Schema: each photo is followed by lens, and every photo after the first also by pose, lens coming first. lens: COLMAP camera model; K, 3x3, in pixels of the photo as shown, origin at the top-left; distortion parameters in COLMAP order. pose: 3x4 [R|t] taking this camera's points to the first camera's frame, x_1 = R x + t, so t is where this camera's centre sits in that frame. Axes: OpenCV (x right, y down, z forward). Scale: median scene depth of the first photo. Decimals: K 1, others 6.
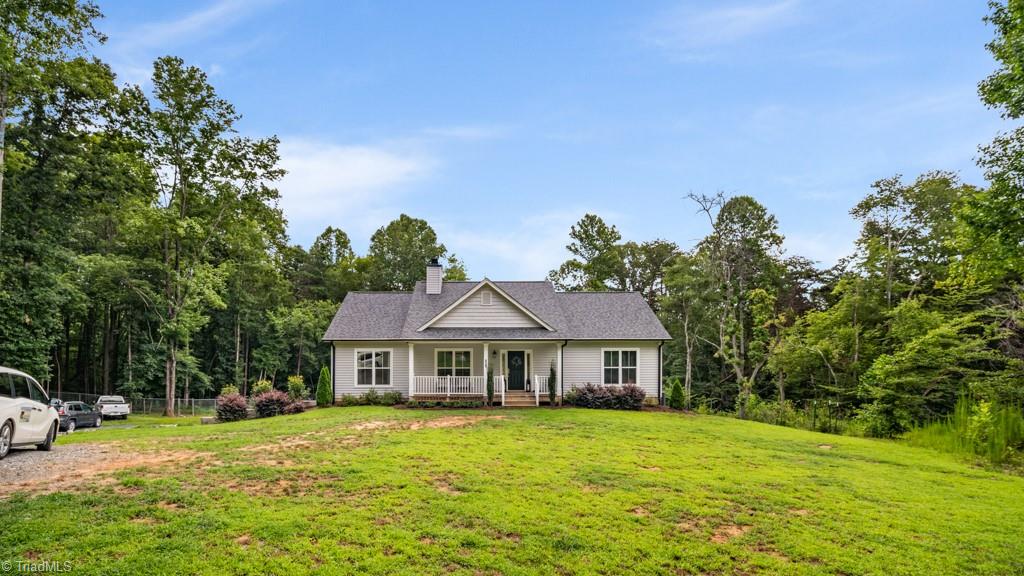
lens RADIAL K [[467.9, 0, 512.4], [0, 467.9, 267.3], [0, 0, 1]] dist [-0.015139, -0.000512]
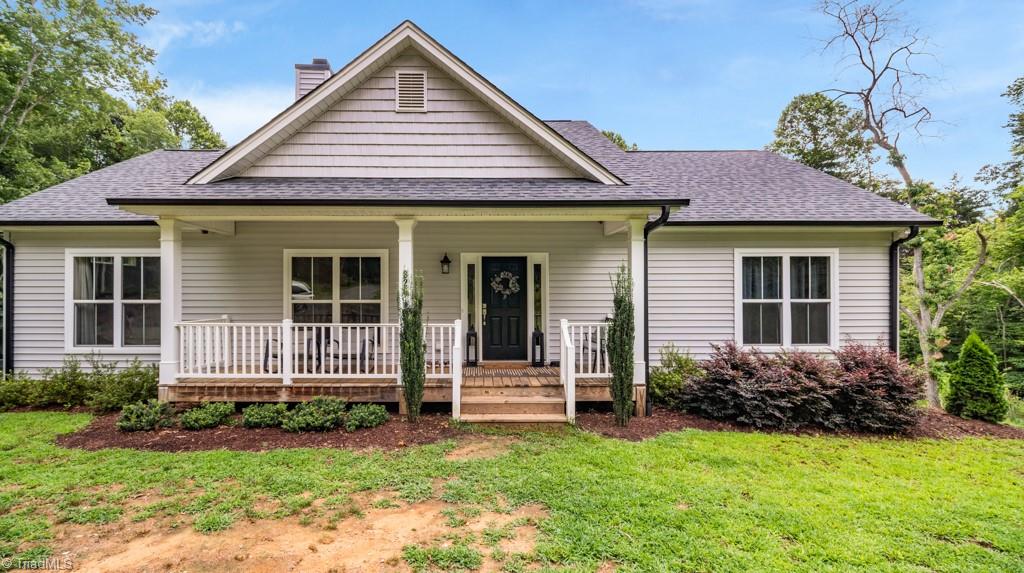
lens RADIAL K [[403.1, 0, 509.1], [0, 403.1, 274.5], [0, 0, 1]] dist [-0.000468, -0.003019]
pose [[0.999899, -0.000775, -0.014211, 0.015963], [0.002224, 0.994755, 0.102261, 0.160465], [0.014057, -0.102282, 0.994656, 0.680395]]
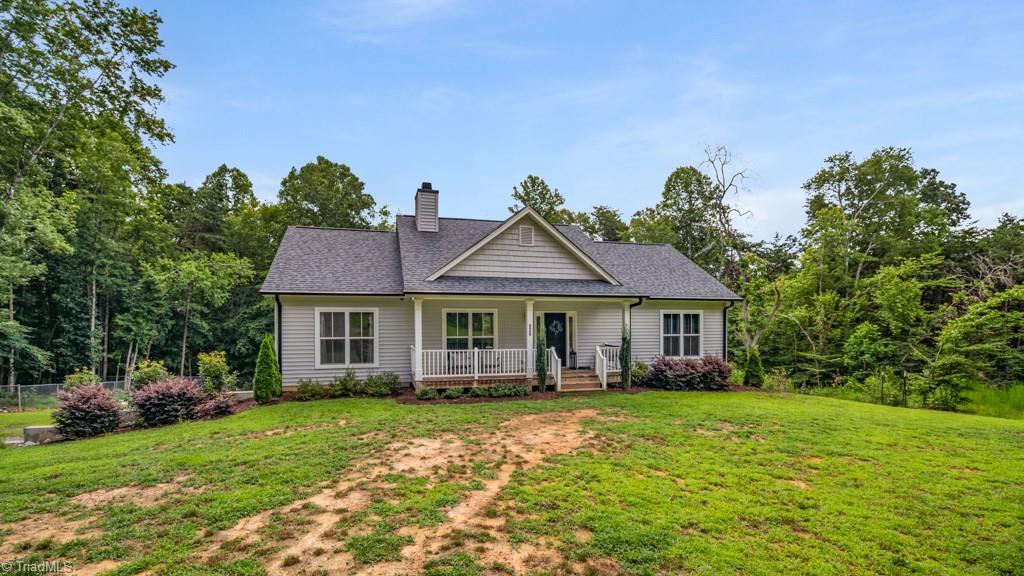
lens RADIAL K [[438.0, 0, 502.2], [0, 438.0, 271.3], [0, 0, 1]] dist [-0.016739, -0.000835]
pose [[0.972663, 0.028191, 0.230506, -0.227736], [-0.042205, 0.997533, 0.056097, 0.080910], [-0.228356, -0.064292, 0.971453, 0.370841]]
